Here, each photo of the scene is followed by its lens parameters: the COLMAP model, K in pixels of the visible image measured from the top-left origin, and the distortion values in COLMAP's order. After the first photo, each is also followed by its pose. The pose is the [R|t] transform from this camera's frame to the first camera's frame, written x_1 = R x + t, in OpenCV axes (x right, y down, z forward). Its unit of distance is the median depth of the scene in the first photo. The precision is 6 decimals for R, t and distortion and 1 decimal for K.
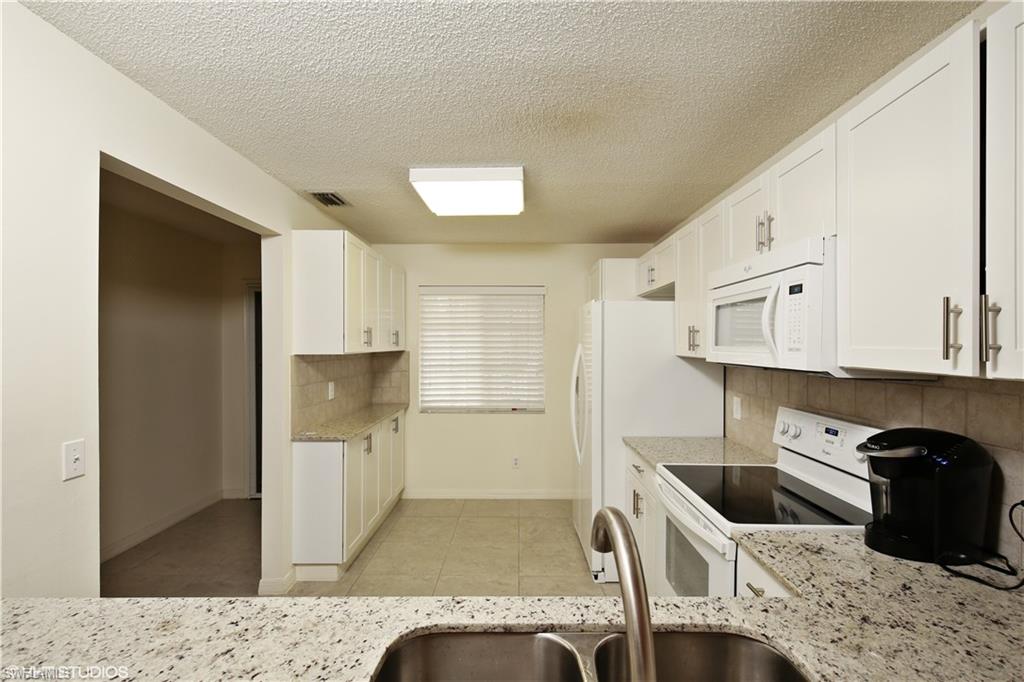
lens RADIAL K [[465.7, 0, 510.1], [0, 465.7, 343.8], [0, 0, 1]] dist [0.001971, -0.000073]
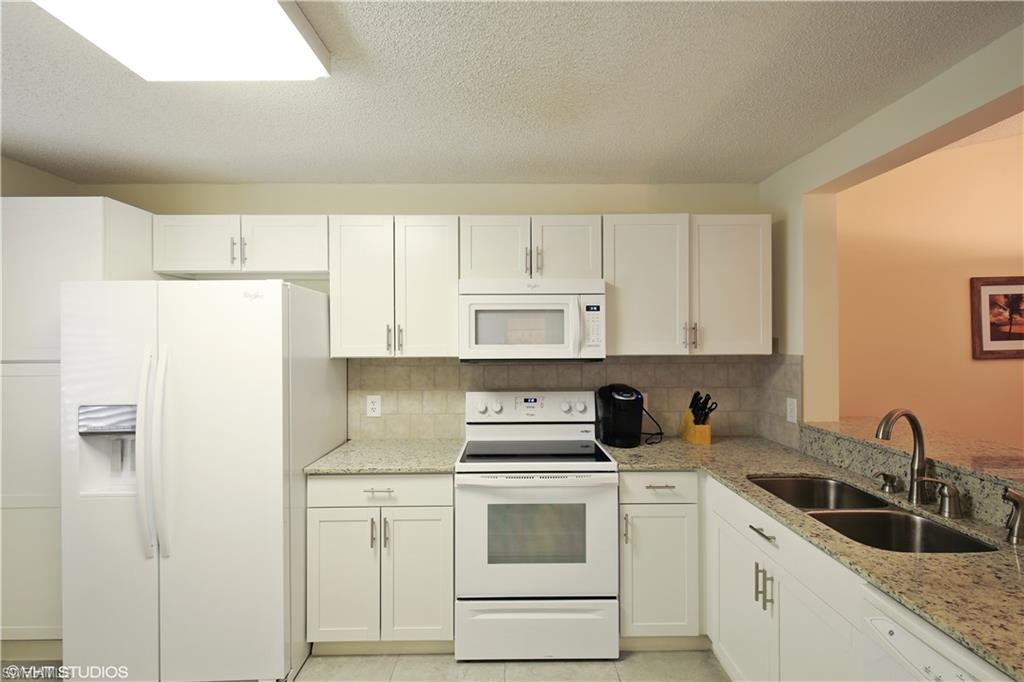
lens RADIAL K [[465.7, 0, 510.0], [0, 465.7, 338.2], [0, 0, 1]] dist [0.001971, -0.000073]
pose [[-0.010025, 0.004261, 0.999941, -1.507763], [0.002823, 0.999987, -0.004233, -0.013814], [-0.999946, 0.002780, -0.010037, 1.969136]]
